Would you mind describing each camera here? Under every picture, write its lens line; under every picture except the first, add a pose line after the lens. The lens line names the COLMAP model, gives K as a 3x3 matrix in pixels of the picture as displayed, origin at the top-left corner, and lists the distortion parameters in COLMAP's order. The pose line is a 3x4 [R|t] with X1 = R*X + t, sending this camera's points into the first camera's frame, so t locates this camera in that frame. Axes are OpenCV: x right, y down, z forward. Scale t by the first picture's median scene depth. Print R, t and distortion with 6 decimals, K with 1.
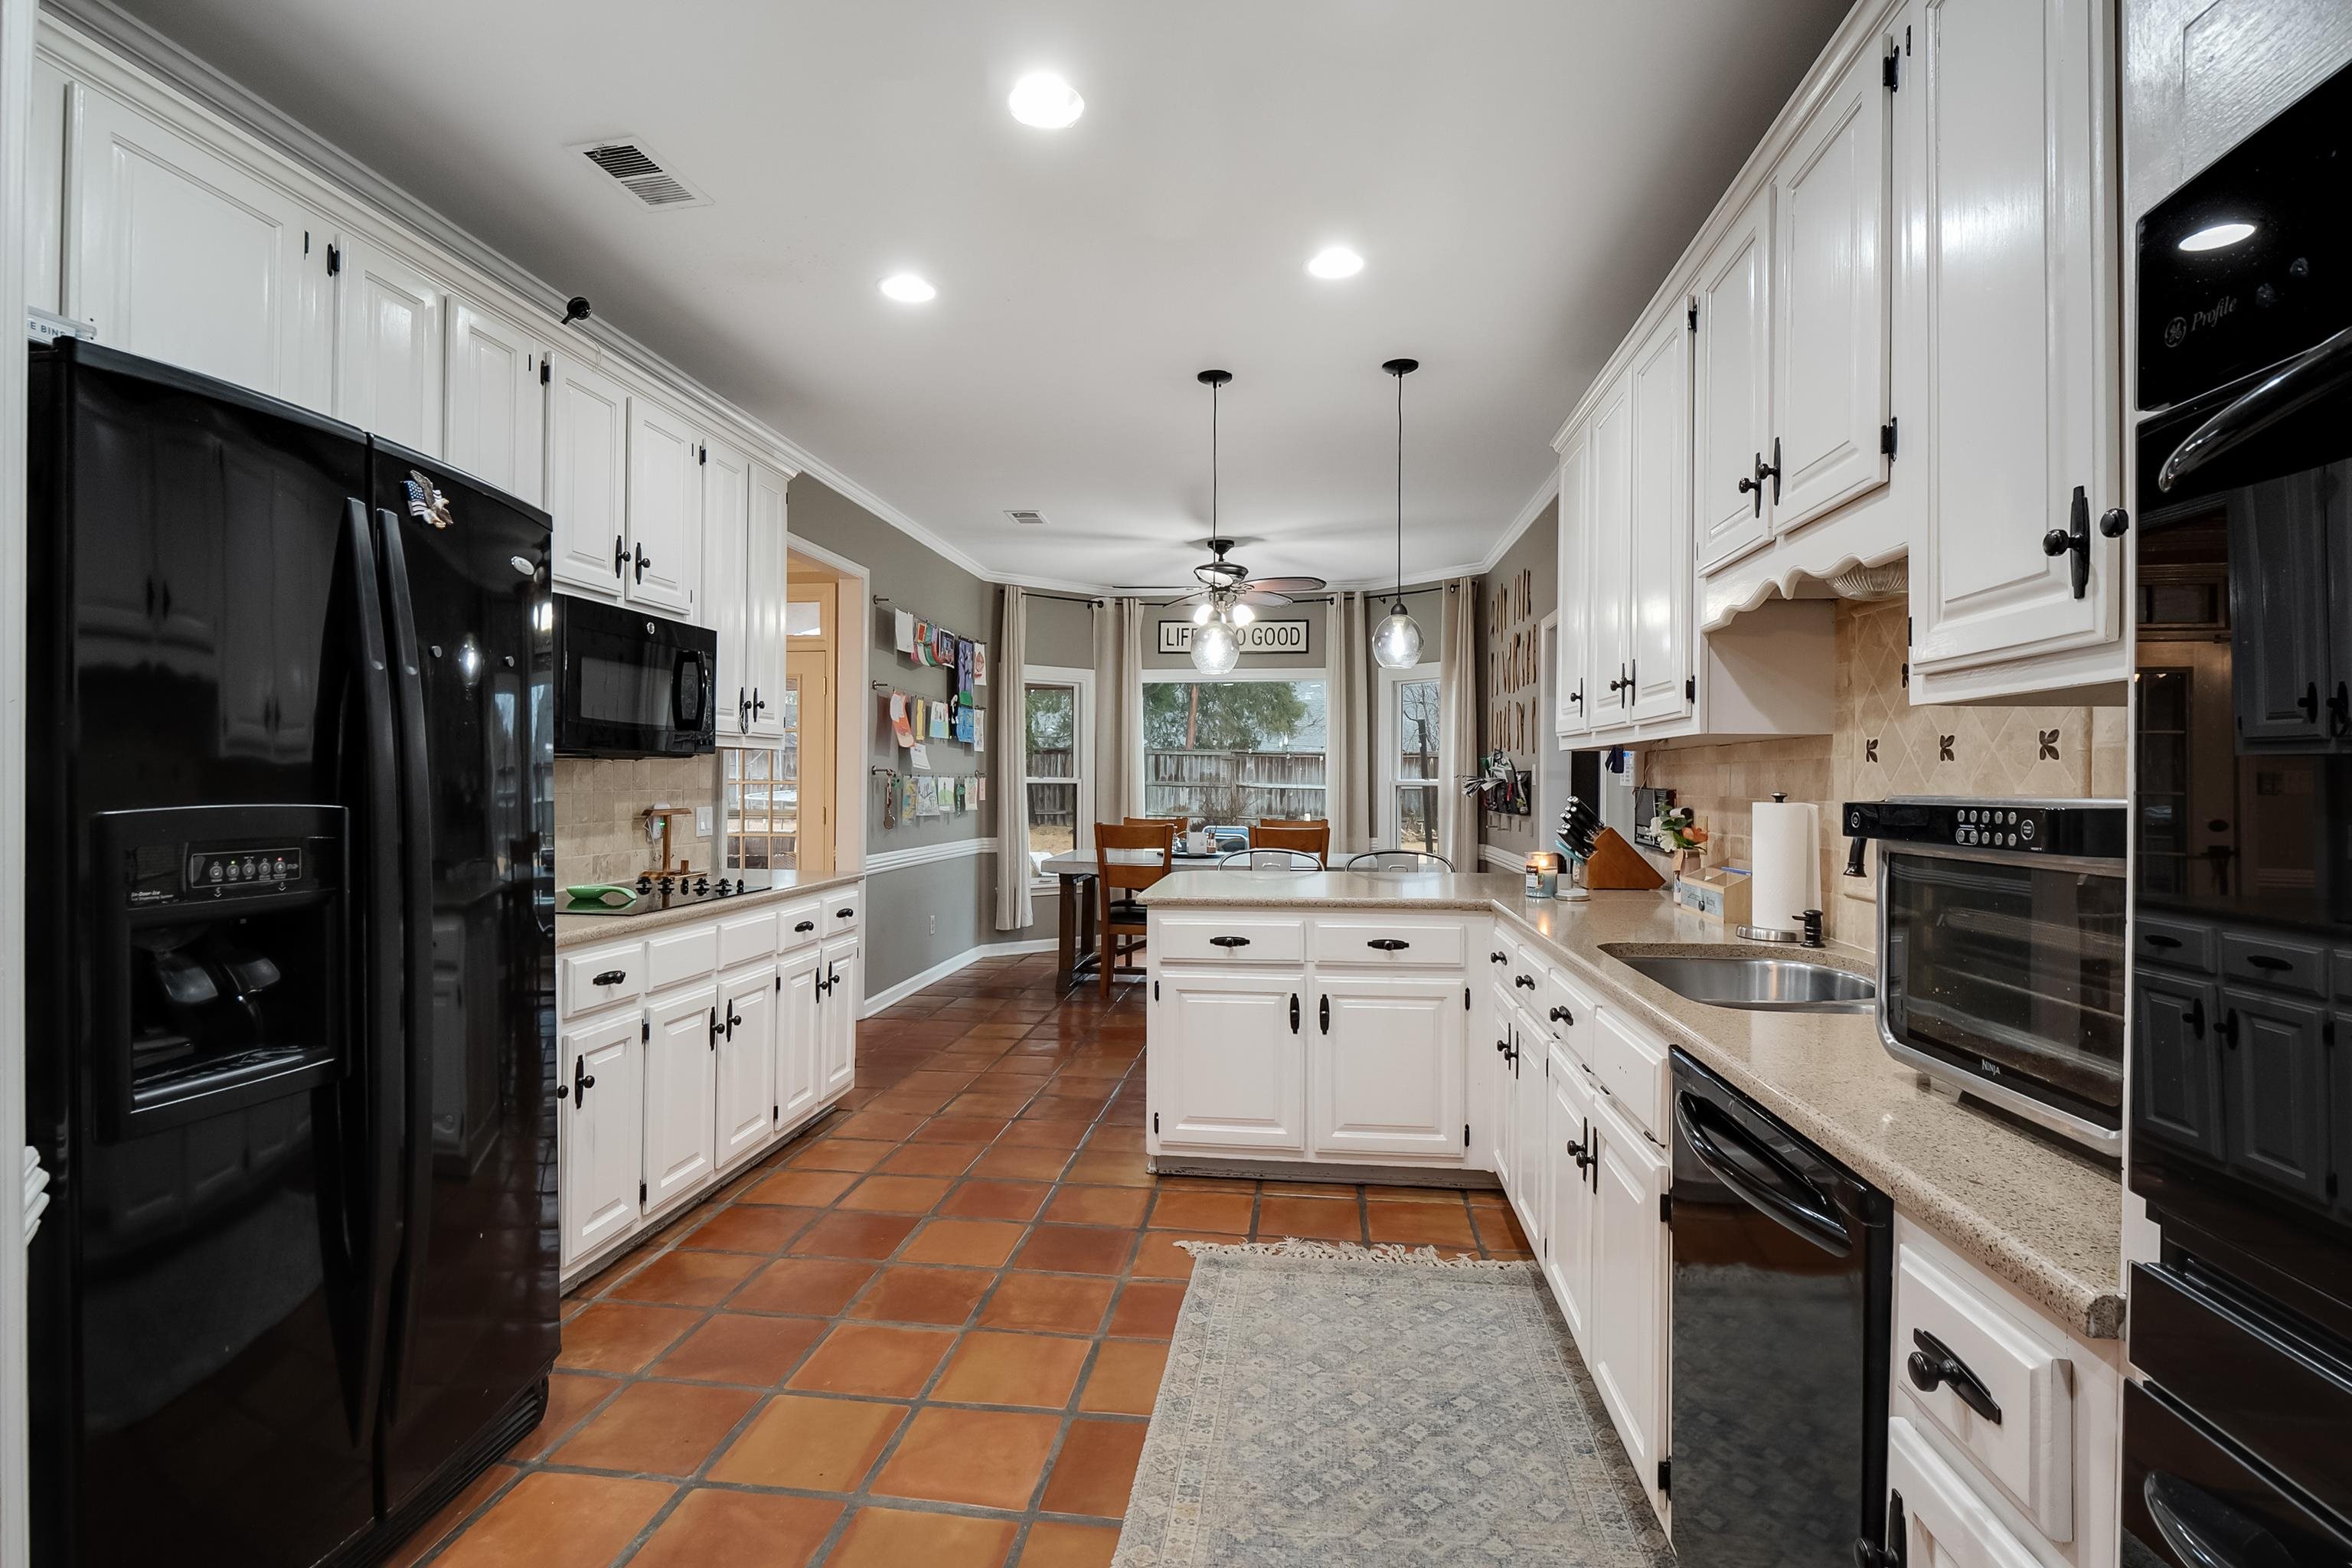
lens RADIAL K [[1119.7, 0, 1175.8], [0, 1119.7, 781.4], [0, 0, 1]] dist [-0.014101, 0.000441]
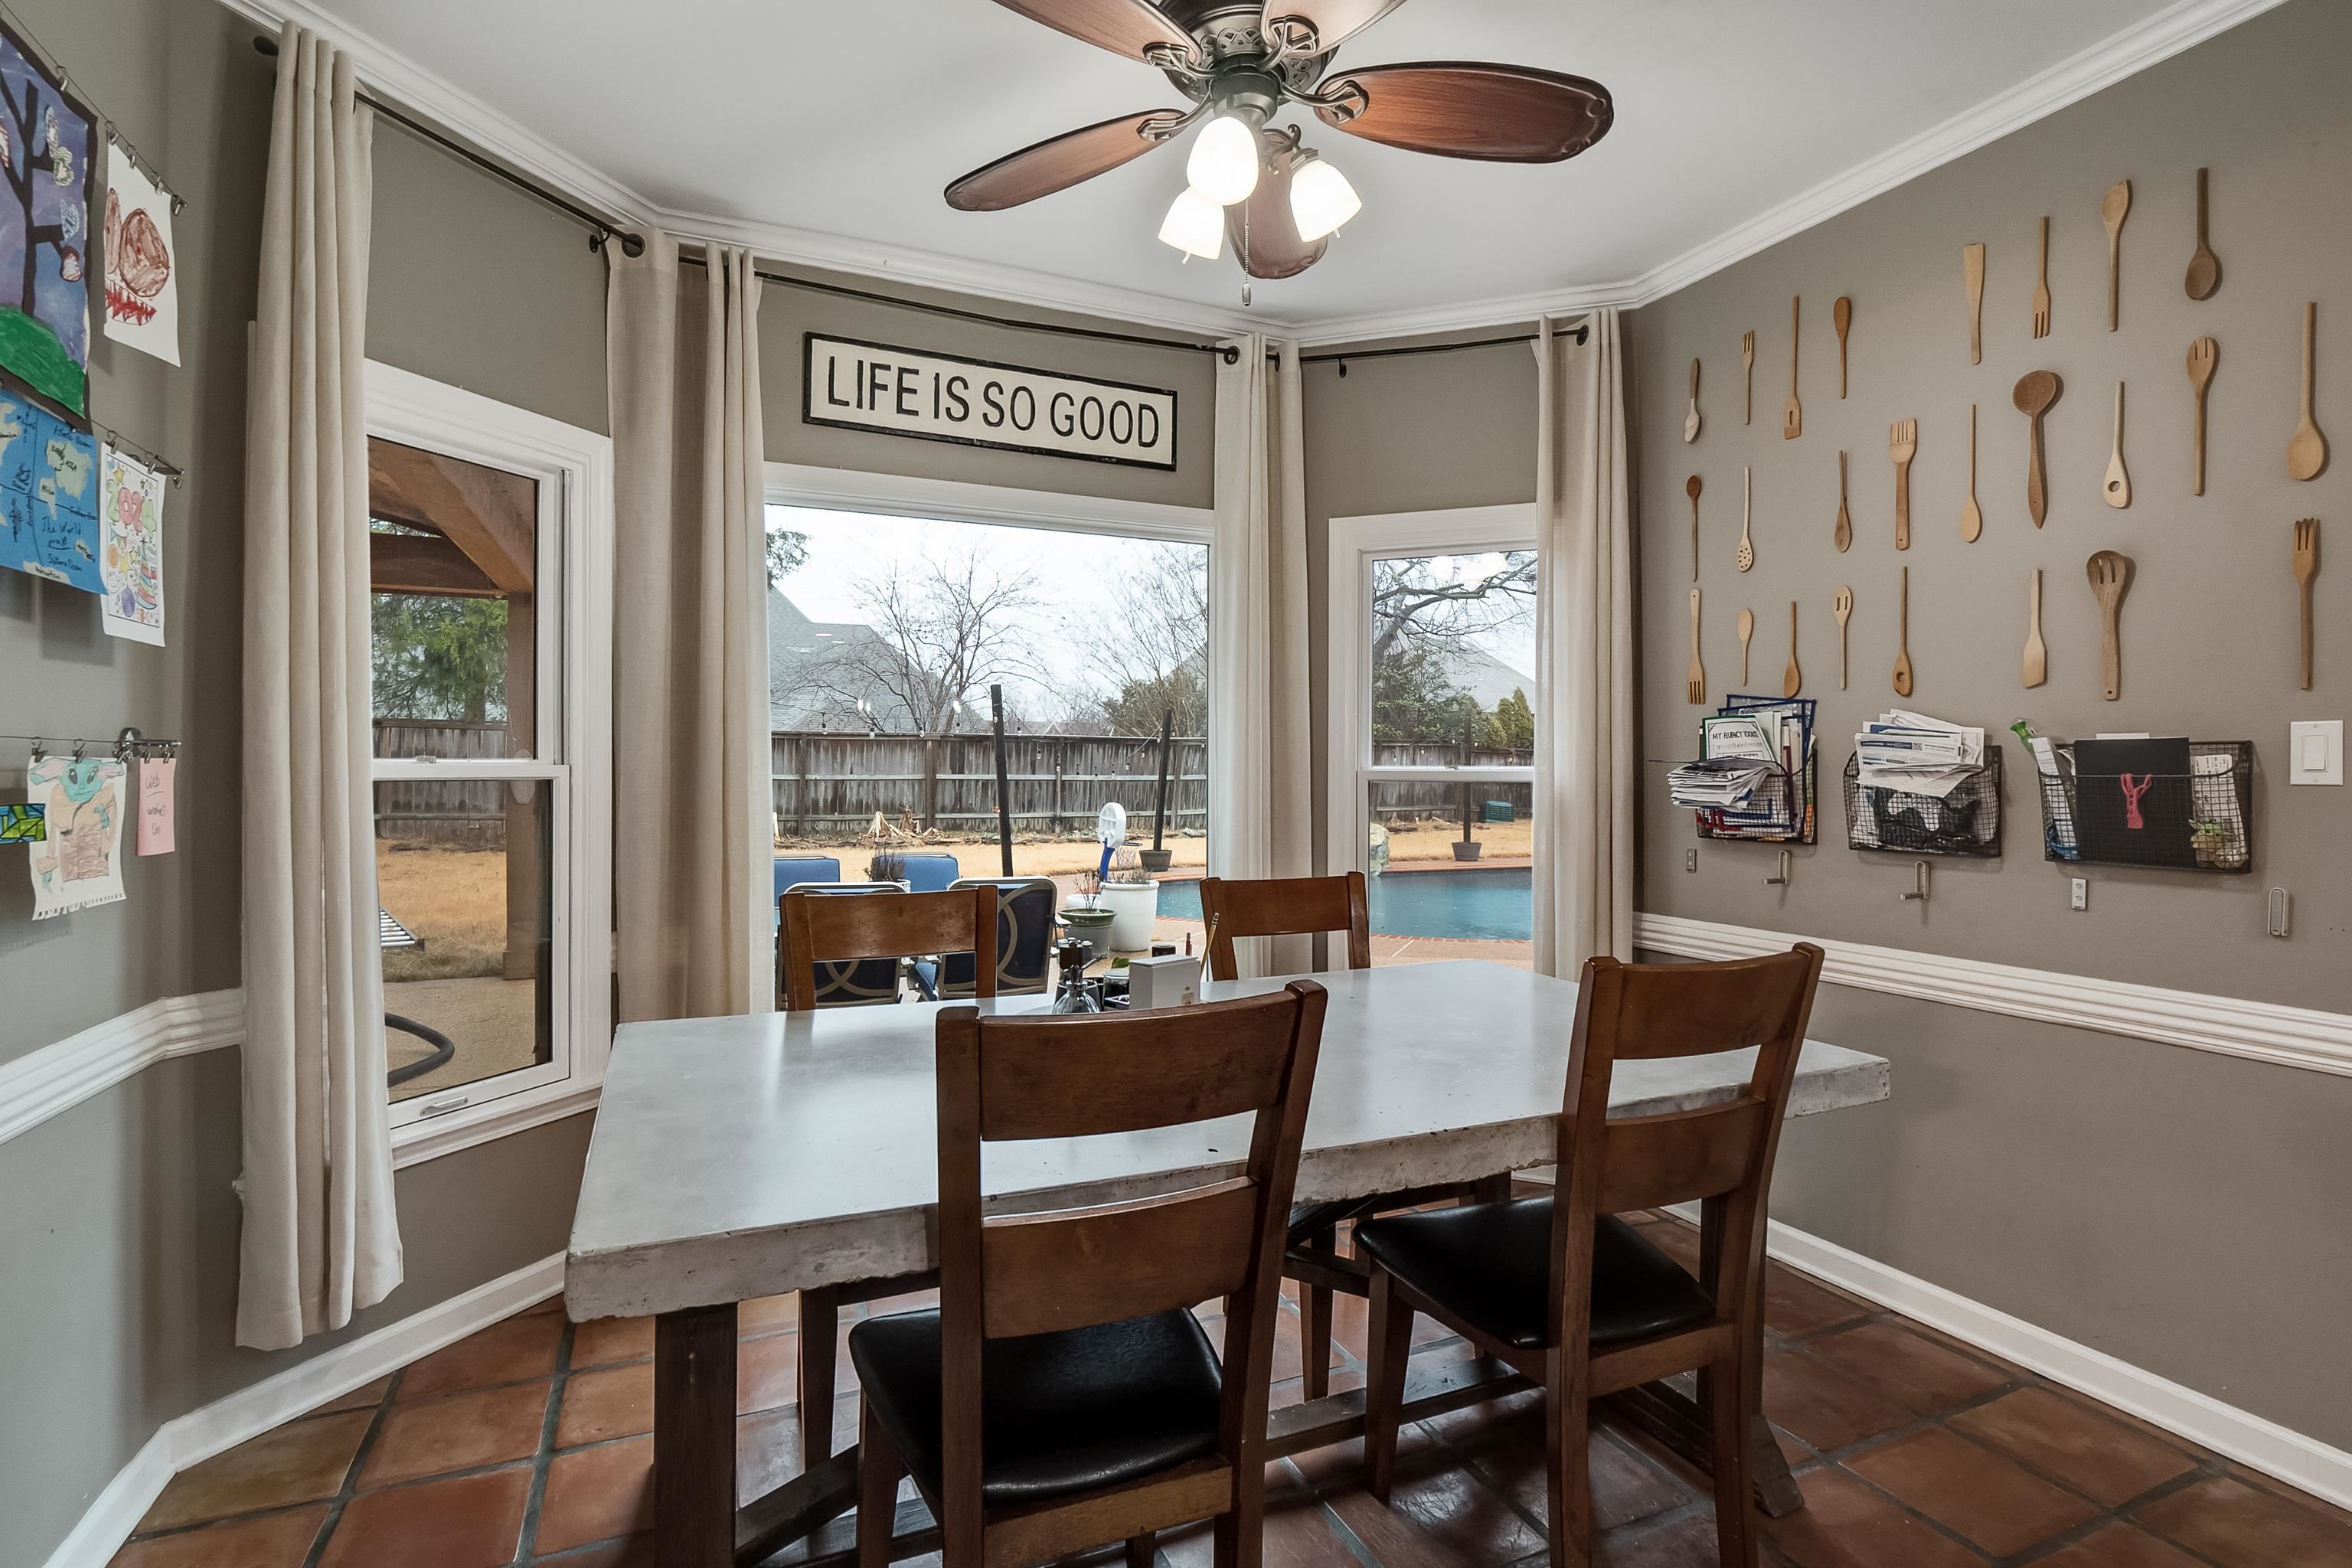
lens RADIAL K [[1119.7, 0, 1179.7], [0, 1119.7, 774.8], [0, 0, 1]] dist [-0.014101, 0.000441]
pose [[0.855360, -0.002171, 0.518029, -0.106721], [0.001216, 0.999997, 0.002182, -0.000042], [-0.518032, -0.001236, 0.855360, 0.671048]]
